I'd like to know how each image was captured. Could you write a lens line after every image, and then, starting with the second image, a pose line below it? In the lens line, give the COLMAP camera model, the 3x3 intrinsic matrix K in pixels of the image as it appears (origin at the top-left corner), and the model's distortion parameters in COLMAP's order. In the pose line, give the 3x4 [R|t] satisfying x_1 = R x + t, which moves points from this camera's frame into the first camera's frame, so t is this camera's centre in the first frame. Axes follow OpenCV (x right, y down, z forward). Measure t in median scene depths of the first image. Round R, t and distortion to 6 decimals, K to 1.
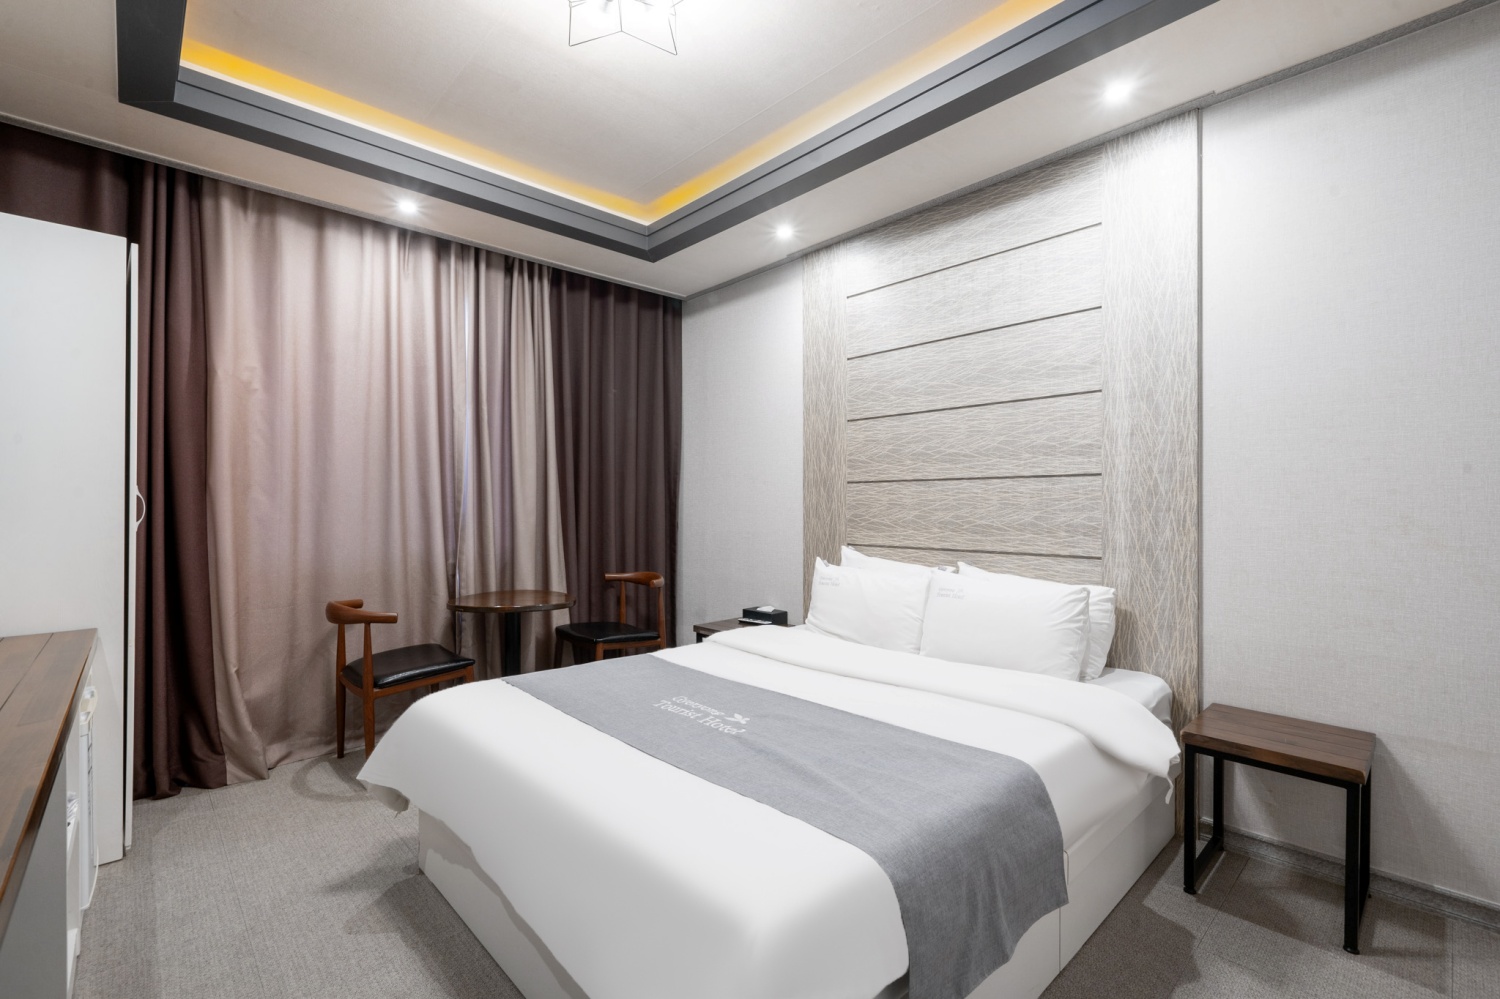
lens RADIAL K [[661.0, 0, 715.8], [0, 661.0, 503.1], [0, 0, 1]] dist [0.002362, 0.000531]
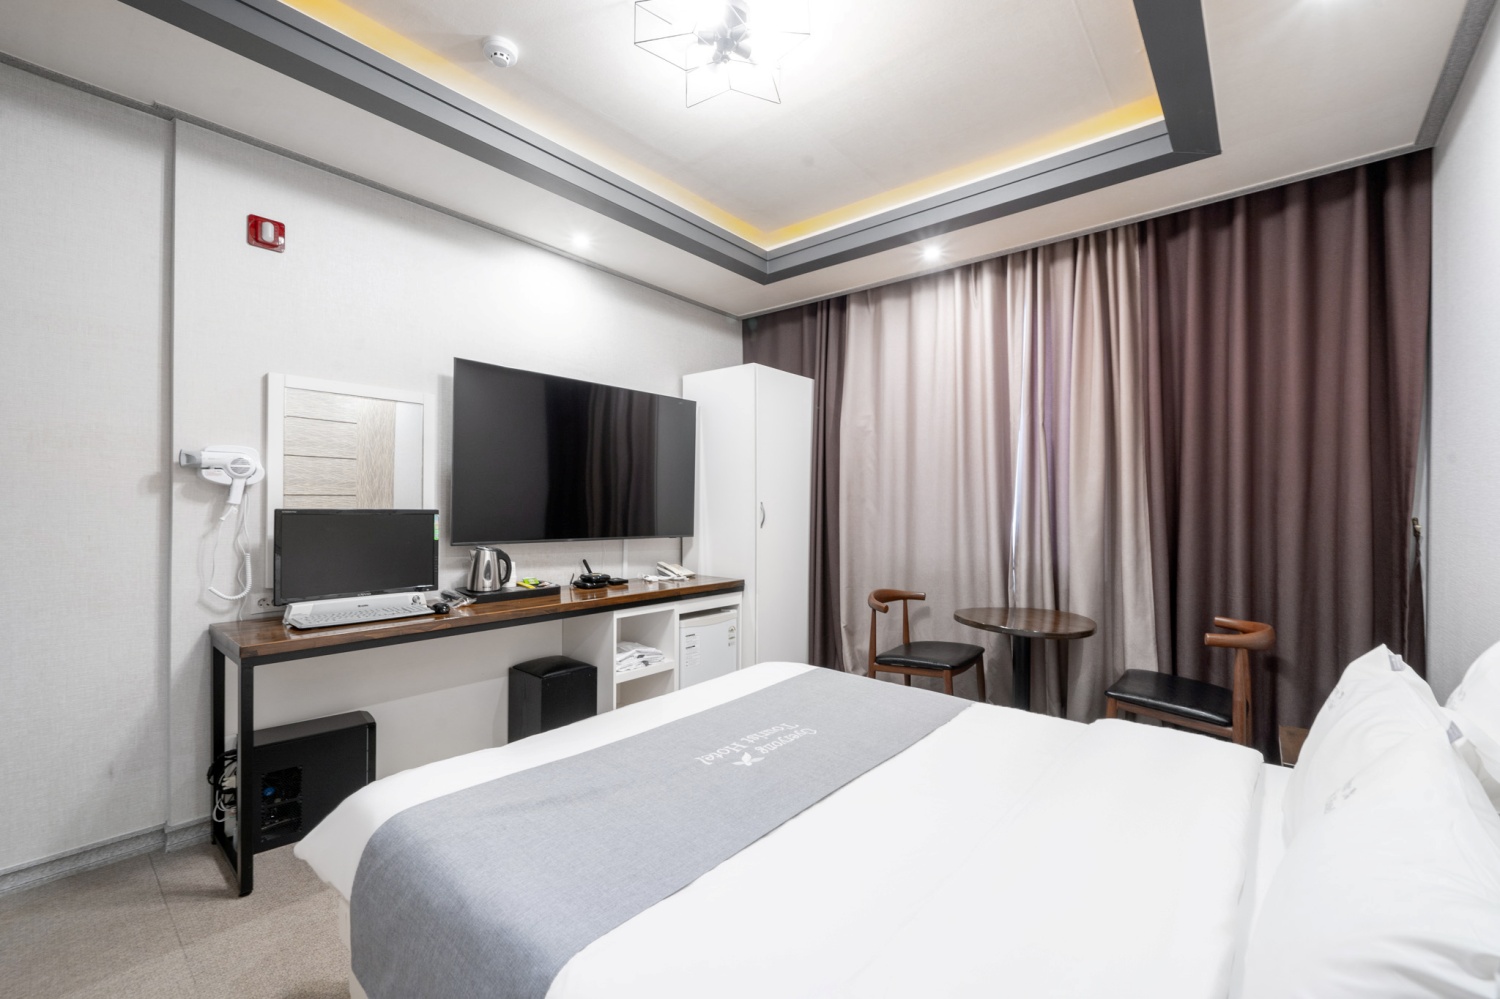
lens RADIAL K [[607.6, 0, 754.0], [0, 607.6, 507.2], [0, 0, 1]] dist [-0.000614, -0.000001]
pose [[0.165373, 0.001630, -0.986230, 0.551062], [-0.004817, 0.999988, 0.000845, -0.011086], [0.986219, 0.004611, 0.165379, 0.565324]]
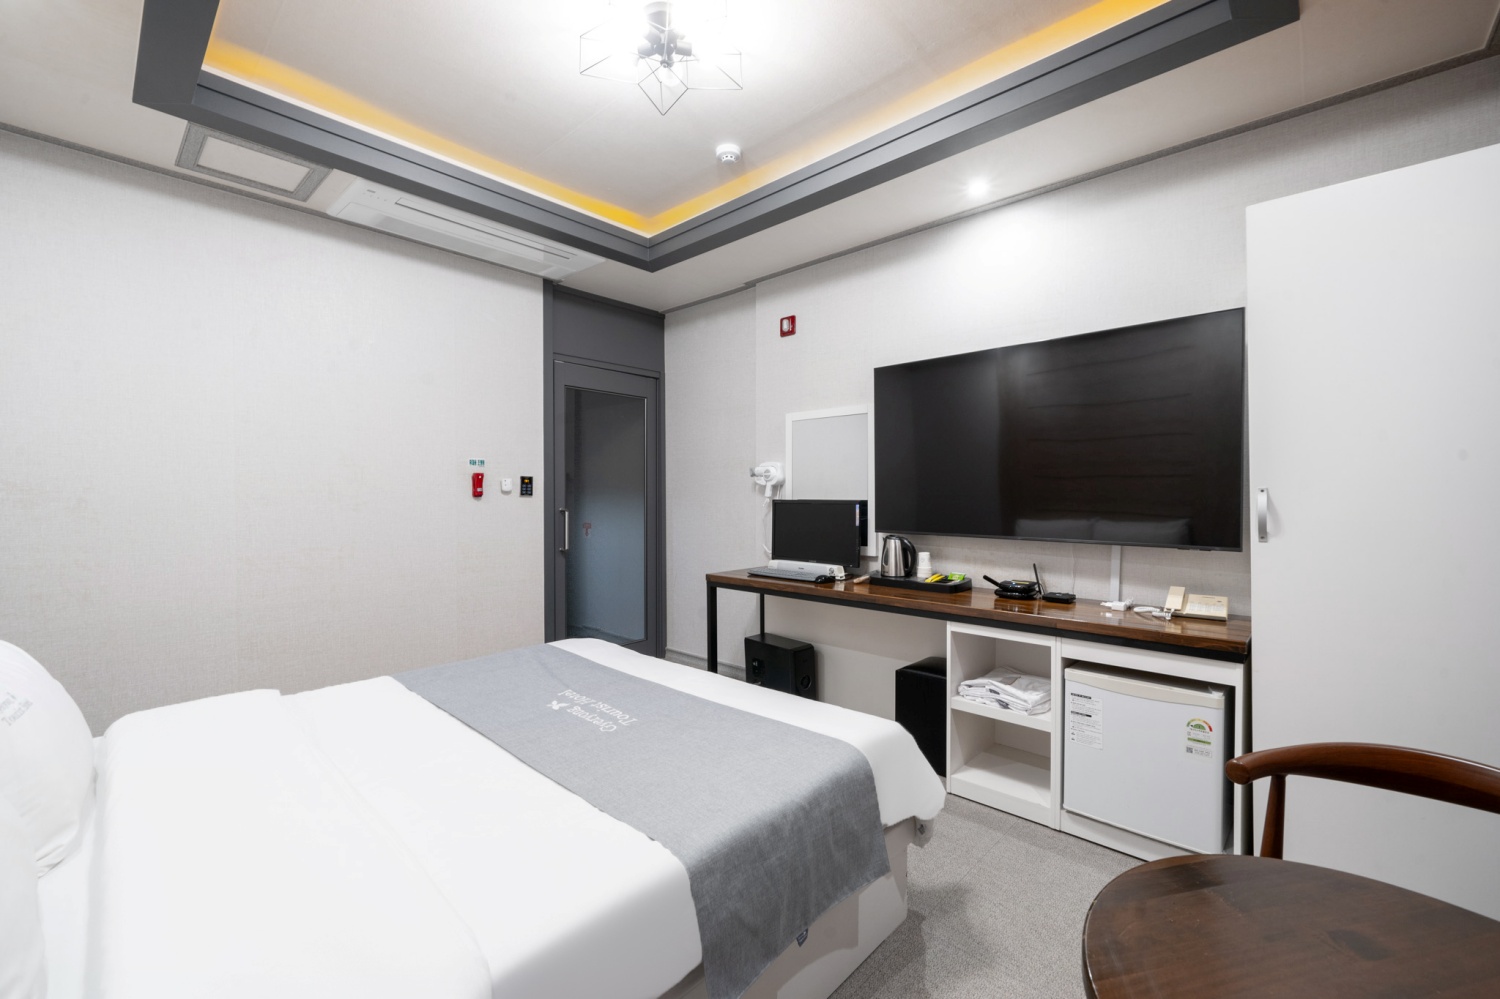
lens RADIAL K [[620.0, 0, 750.0], [0, 620.0, 499.5], [0, 0, 1]] dist [-0.000261, -0.000018]
pose [[-0.993262, 0.002081, -0.115869, -0.107124], [0.001559, 0.999988, 0.004597, -0.011601], [0.115877, 0.004386, -0.993254, 1.335520]]
